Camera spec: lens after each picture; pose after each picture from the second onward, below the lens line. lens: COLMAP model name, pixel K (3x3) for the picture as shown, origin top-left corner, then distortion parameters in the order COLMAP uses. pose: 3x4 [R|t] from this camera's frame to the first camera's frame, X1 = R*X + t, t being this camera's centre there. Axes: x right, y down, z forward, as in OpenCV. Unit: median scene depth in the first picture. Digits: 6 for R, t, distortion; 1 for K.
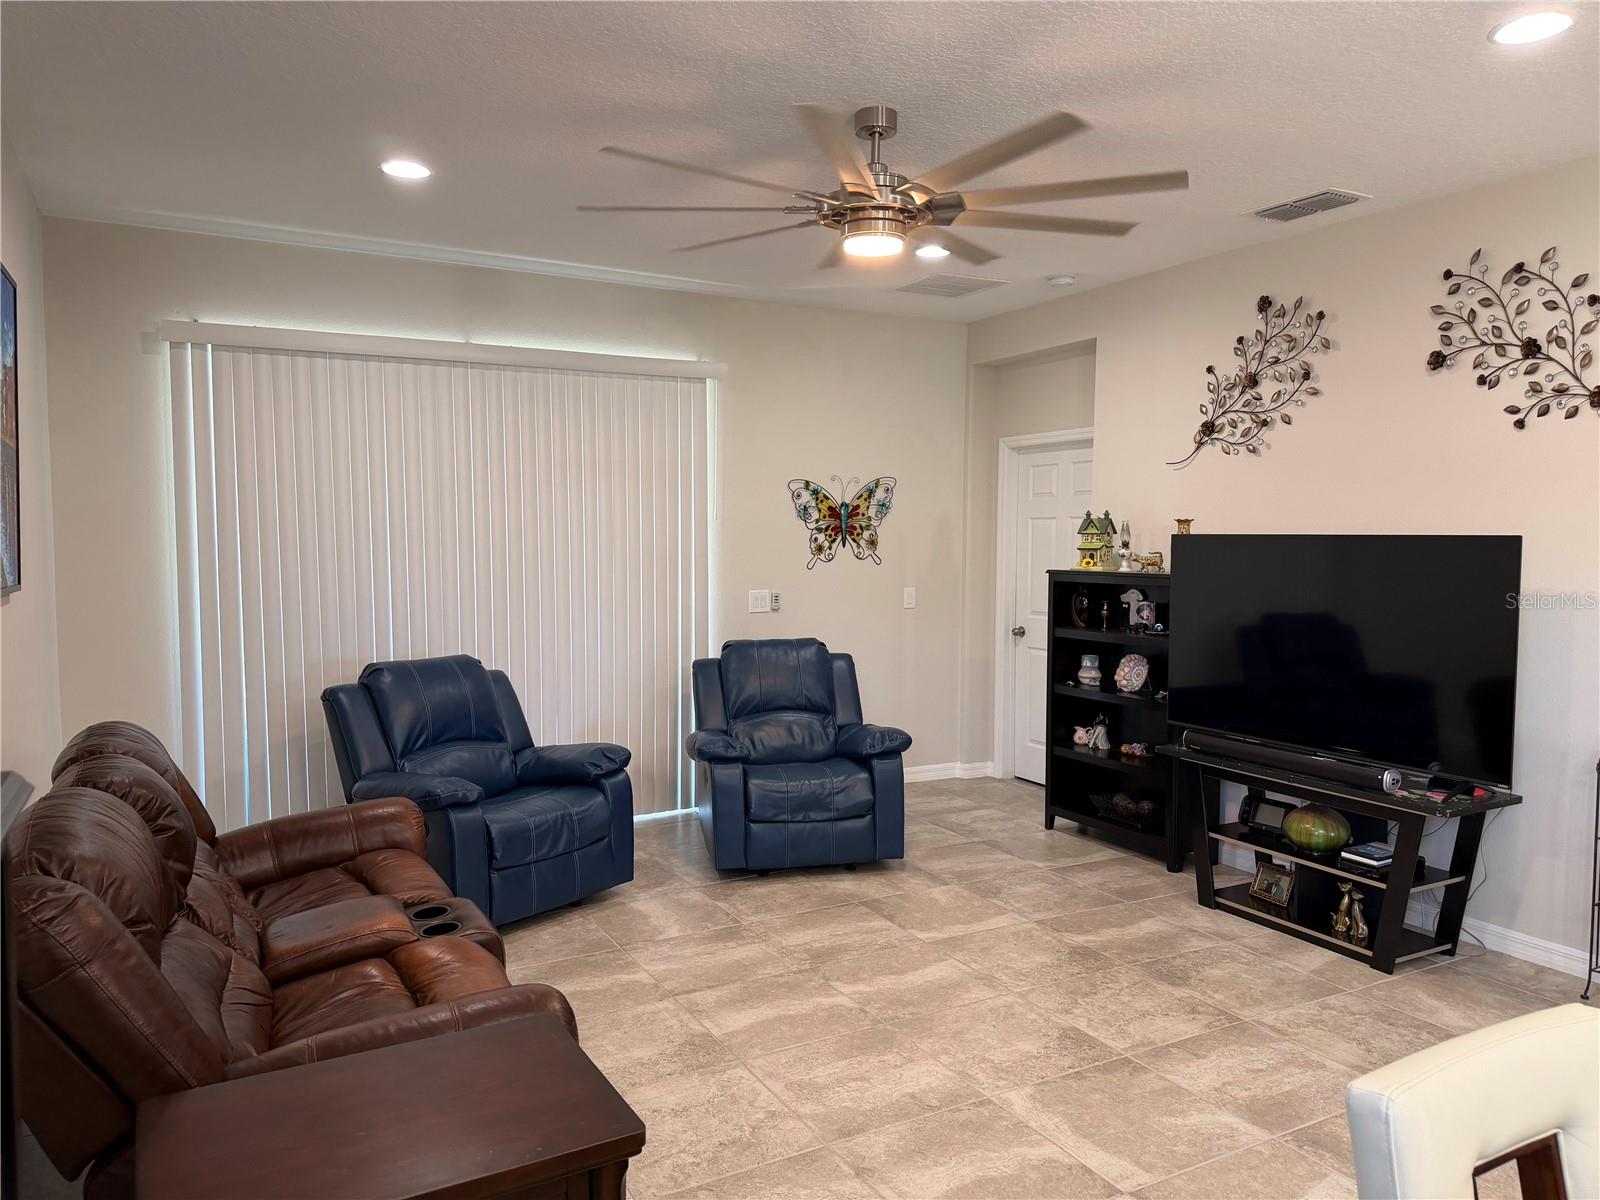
lens RADIAL K [[1122.6, 0, 802.7], [0, 1122.6, 610.2], [0, 0, 1]] dist [0.066819, -0.086372]
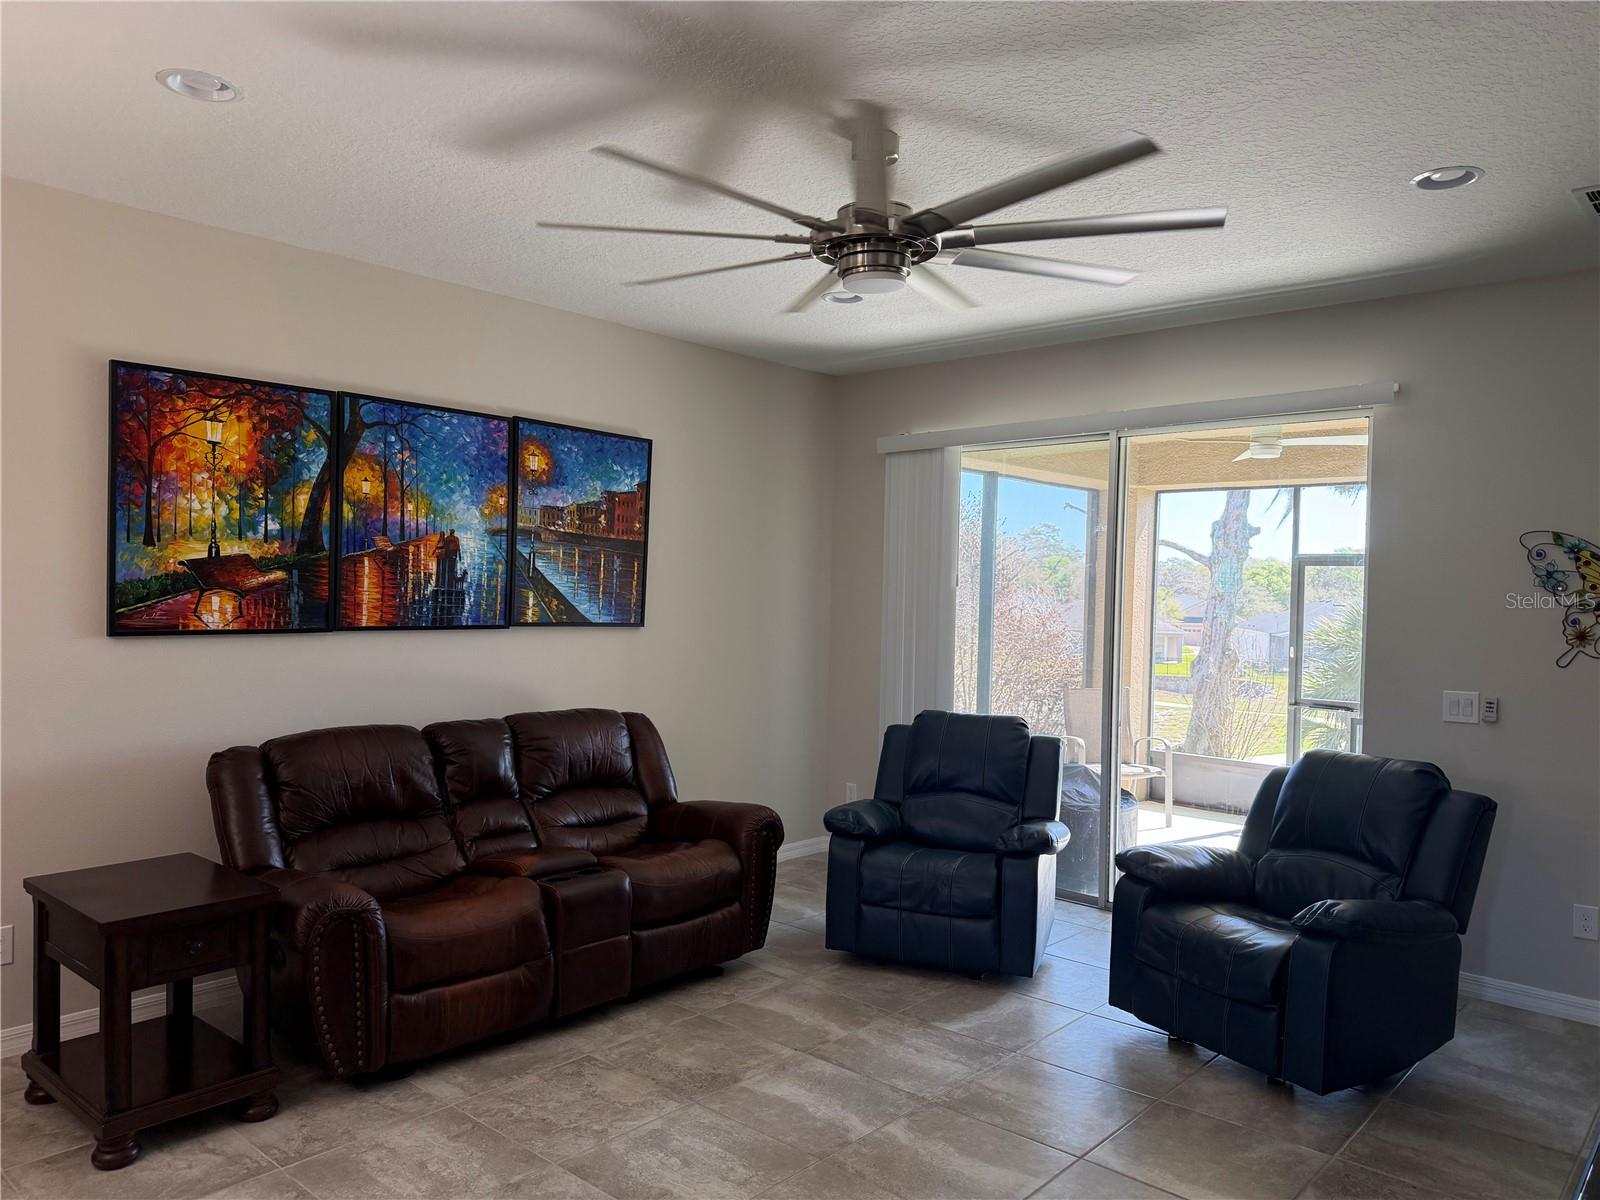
lens RADIAL K [[1122.6, 0, 790.3], [0, 1122.6, 607.3], [0, 0, 1]] dist [0.066819, -0.086372]
pose [[0.328816, 0.016258, -0.944254, 0.746556], [-0.084735, 0.996327, -0.012353, -0.038521], [0.940585, 0.084073, 0.328986, 0.553853]]
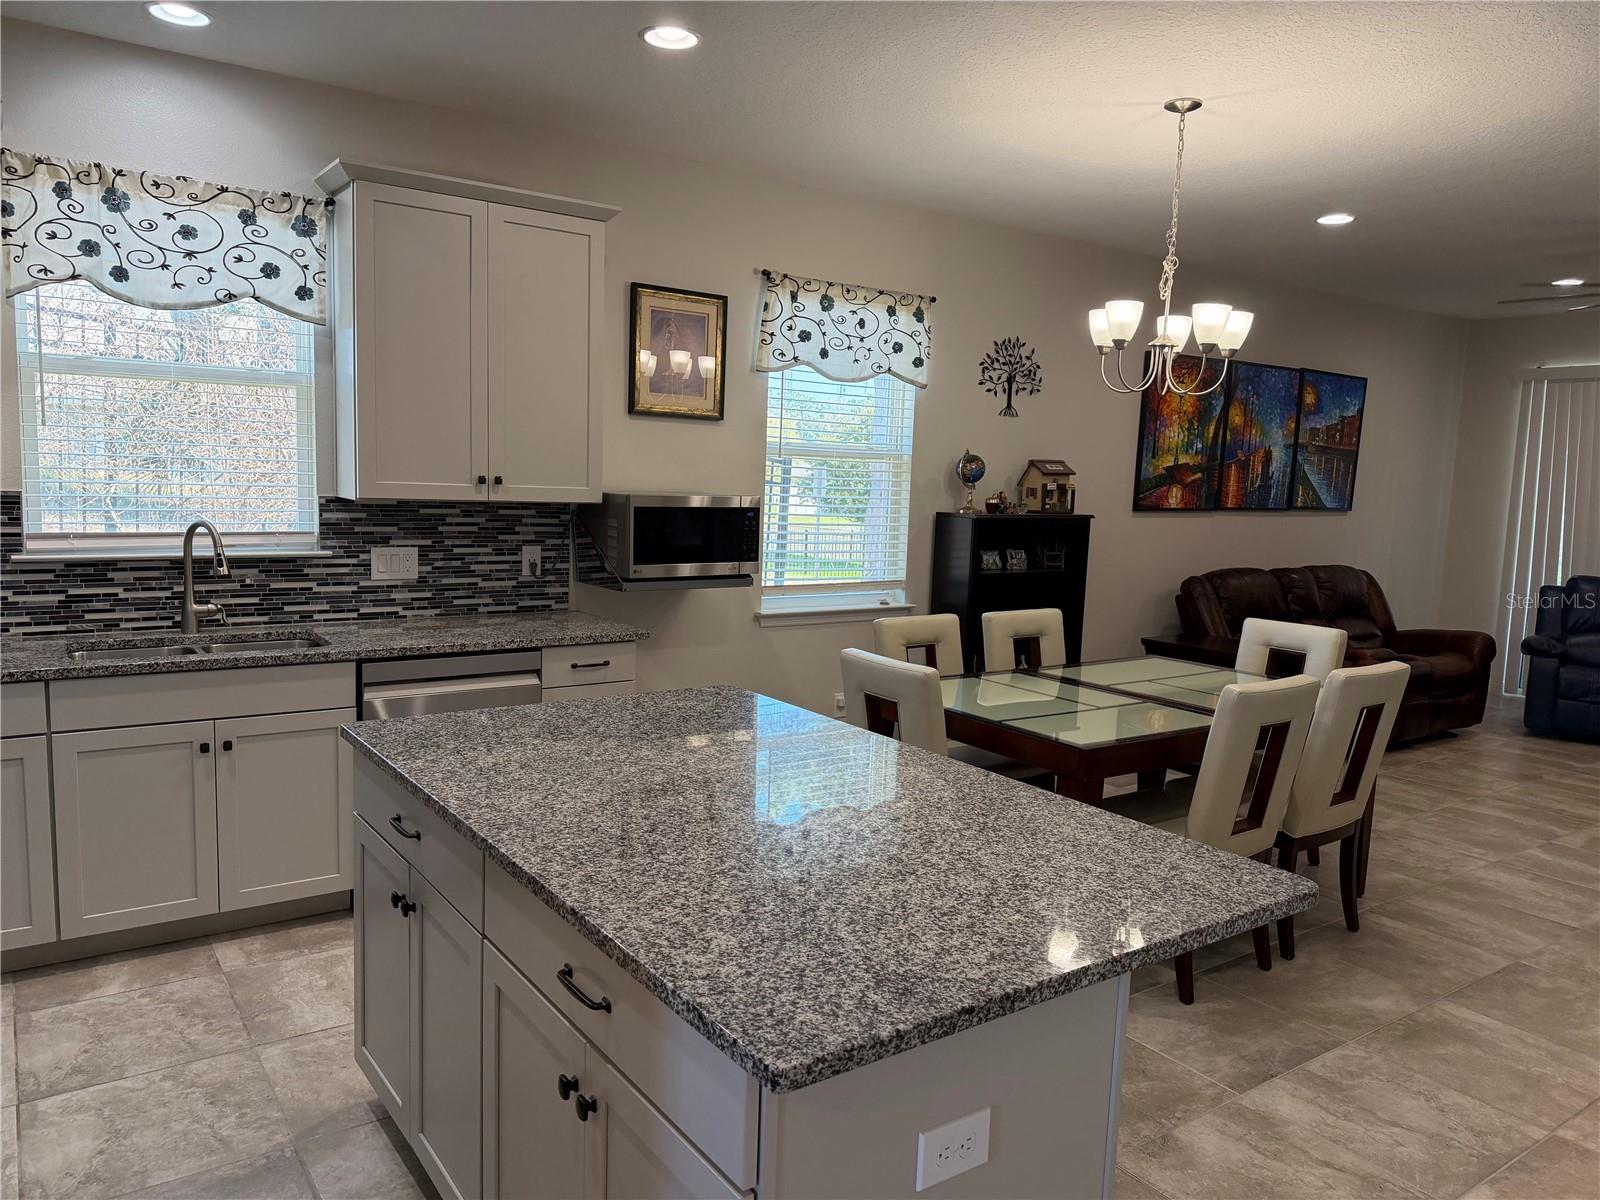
lens RADIAL K [[1122.6, 0, 793.0], [0, 1122.6, 600.6], [0, 0, 1]] dist [0.066819, -0.086372]
pose [[0.102851, 0.115714, -0.987943, 1.257351], [-0.100697, 0.989319, 0.105392, 0.026246], [0.989587, 0.088644, 0.113404, -0.317621]]
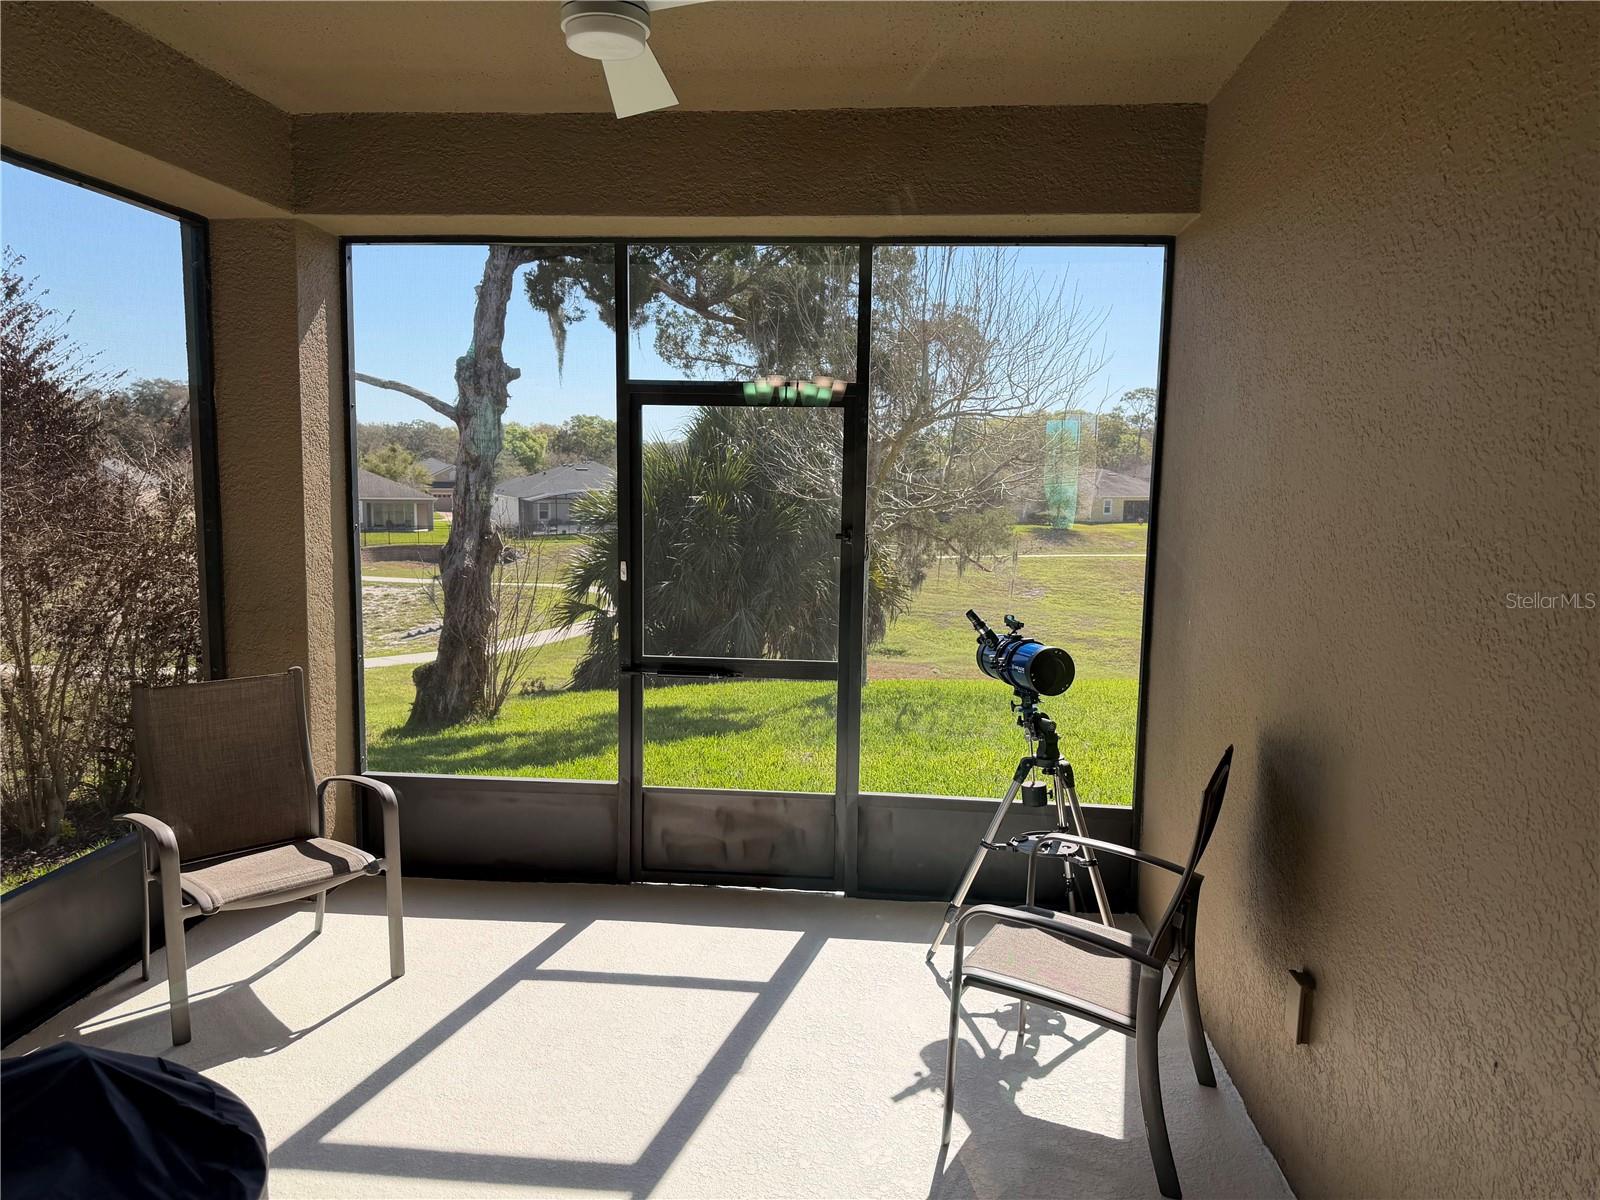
lens RADIAL K [[1122.6, 0, 805.5], [0, 1122.6, 611.0], [0, 0, 1]] dist [0.066819, -0.086372]
pose [[0.834207, 0.076992, -0.546050, -0.186842], [-0.049528, 0.996664, 0.064863, -0.100851], [0.549223, -0.027064, 0.835238, 1.314230]]
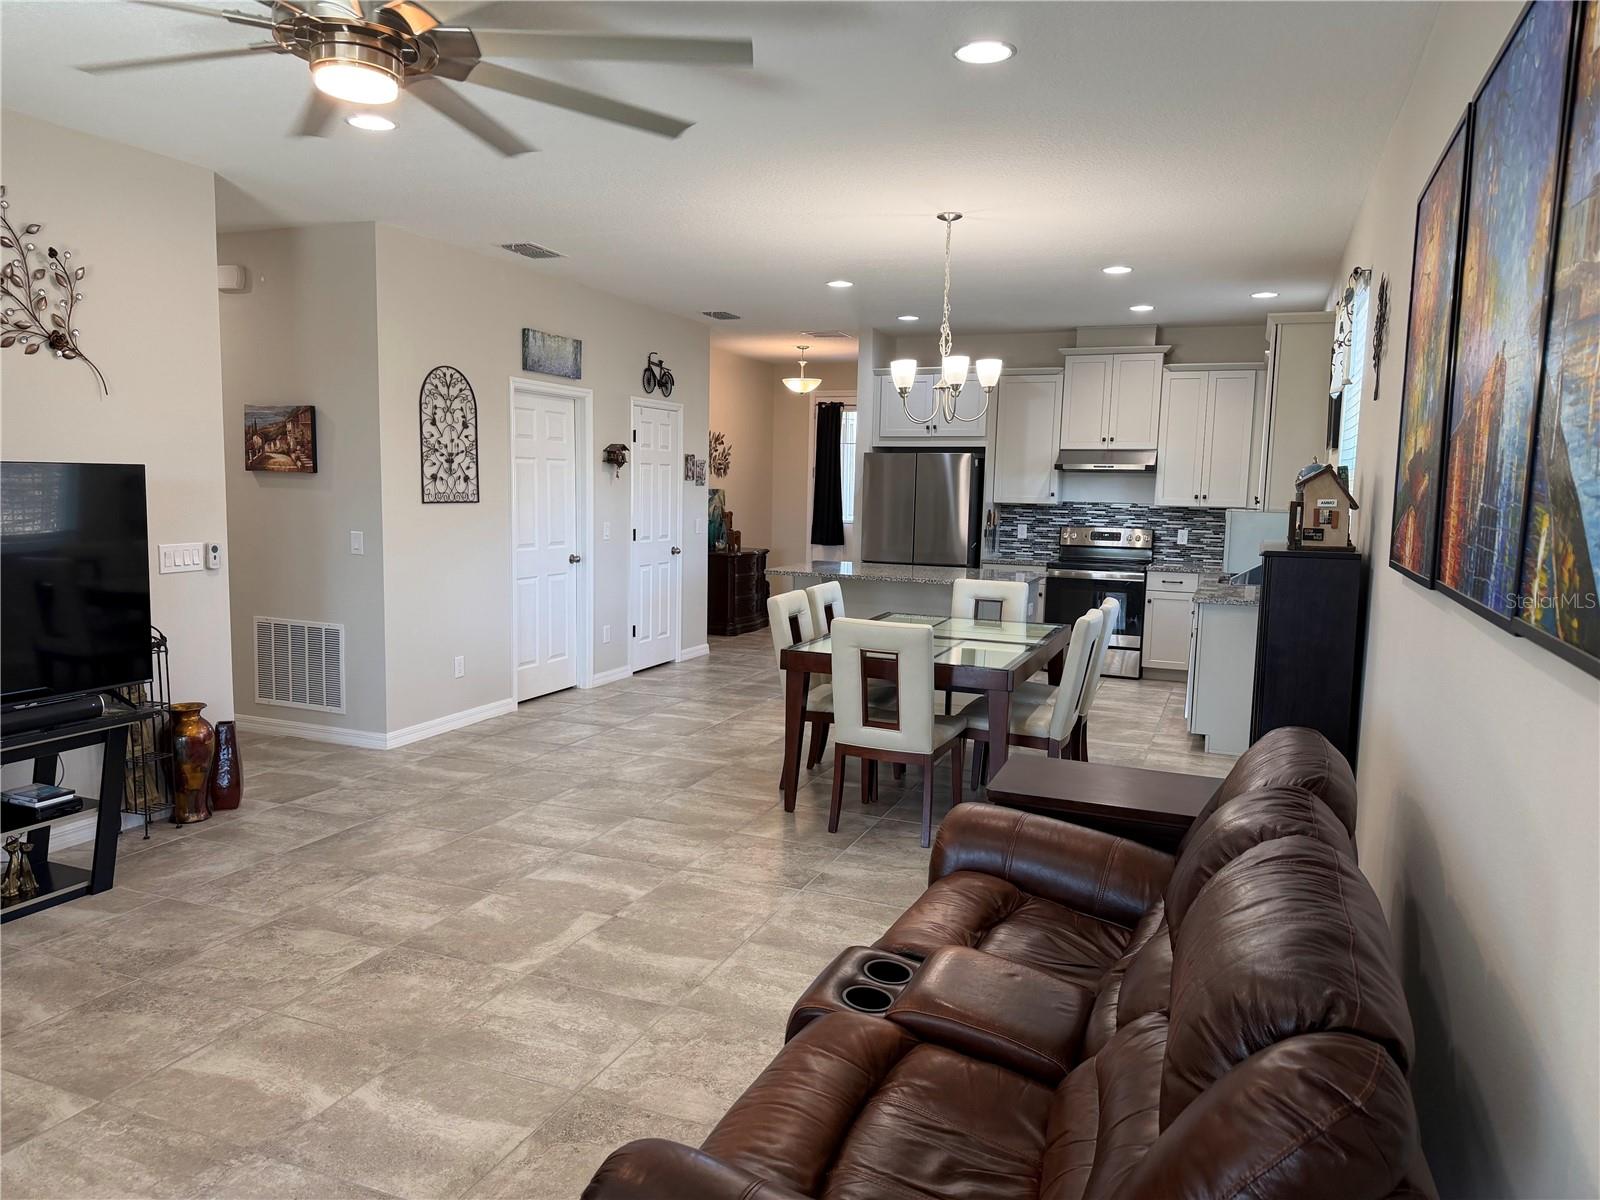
lens RADIAL K [[1122.6, 0, 794.4], [0, 1122.6, 610.9], [0, 0, 1]] dist [0.066819, -0.086372]
pose [[-0.632262, -0.107957, 0.767197, -0.615571], [0.028505, 0.986332, 0.162284, -0.076701], [-0.774230, 0.124475, -0.620543, 1.073392]]
